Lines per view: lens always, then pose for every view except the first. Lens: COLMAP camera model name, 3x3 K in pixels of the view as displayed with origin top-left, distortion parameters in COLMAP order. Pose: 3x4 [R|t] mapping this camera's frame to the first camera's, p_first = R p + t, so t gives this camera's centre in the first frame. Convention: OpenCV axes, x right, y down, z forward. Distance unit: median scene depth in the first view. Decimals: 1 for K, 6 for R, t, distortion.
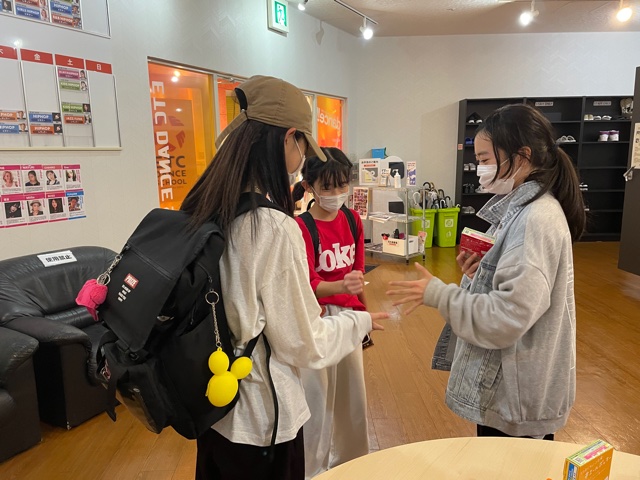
lens RADIAL K [[485.1, 0, 317.0], [0, 485.1, 237.1], [0, 0, 1]] dist [0.078671, -0.103383]
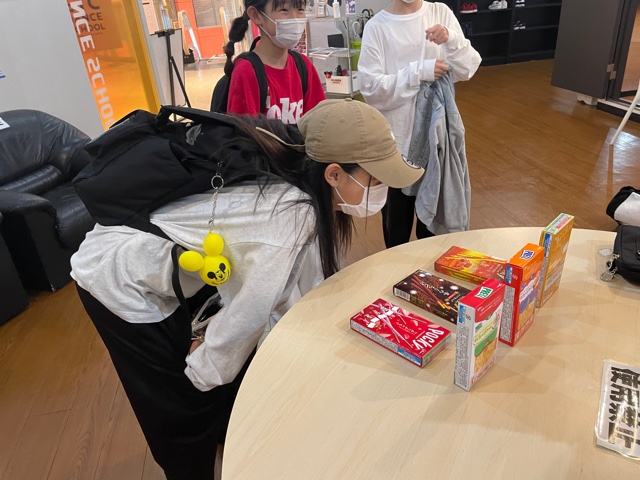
lens RADIAL K [[485.1, 0, 322.2], [0, 485.1, 240.5], [0, 0, 1]] dist [0.078671, -0.103383]
pose [[0.985619, -0.125660, 0.112983, -0.032483], [0.084648, 0.945808, 0.313500, 0.007870], [-0.146255, -0.299428, 0.942843, -0.015882]]
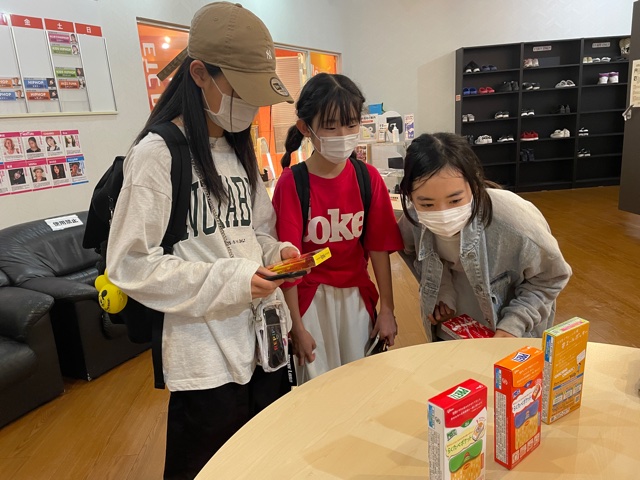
lens RADIAL K [[485.1, 0, 315.4], [0, 485.1, 237.6], [0, 0, 1]] dist [0.078671, -0.103383]
pose [[0.998553, -0.052350, -0.012273, 0.004192], [0.053058, 0.996343, 0.066975, 0.025544], [0.008722, -0.067530, 0.997679, -0.014779]]
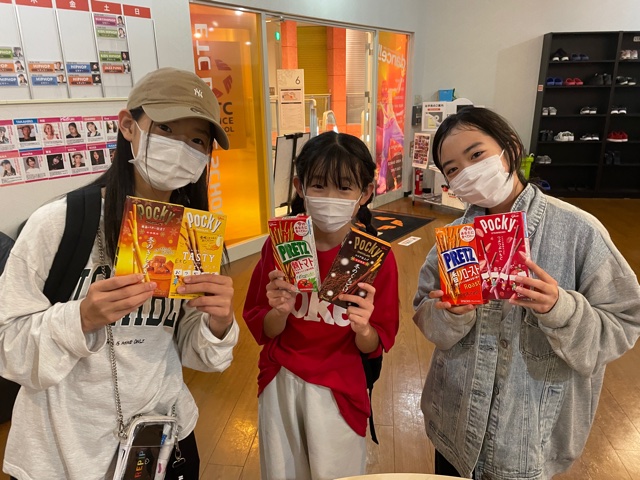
lens RADIAL K [[485.1, 0, 320.4], [0, 485.1, 236.8], [0, 0, 1]] dist [0.078671, -0.103383]
pose [[0.988982, 0.047815, -0.140102, 0.057884], [-0.029028, 0.990665, 0.133192, -0.039392], [0.145163, -0.127658, 0.981138, 0.040569]]
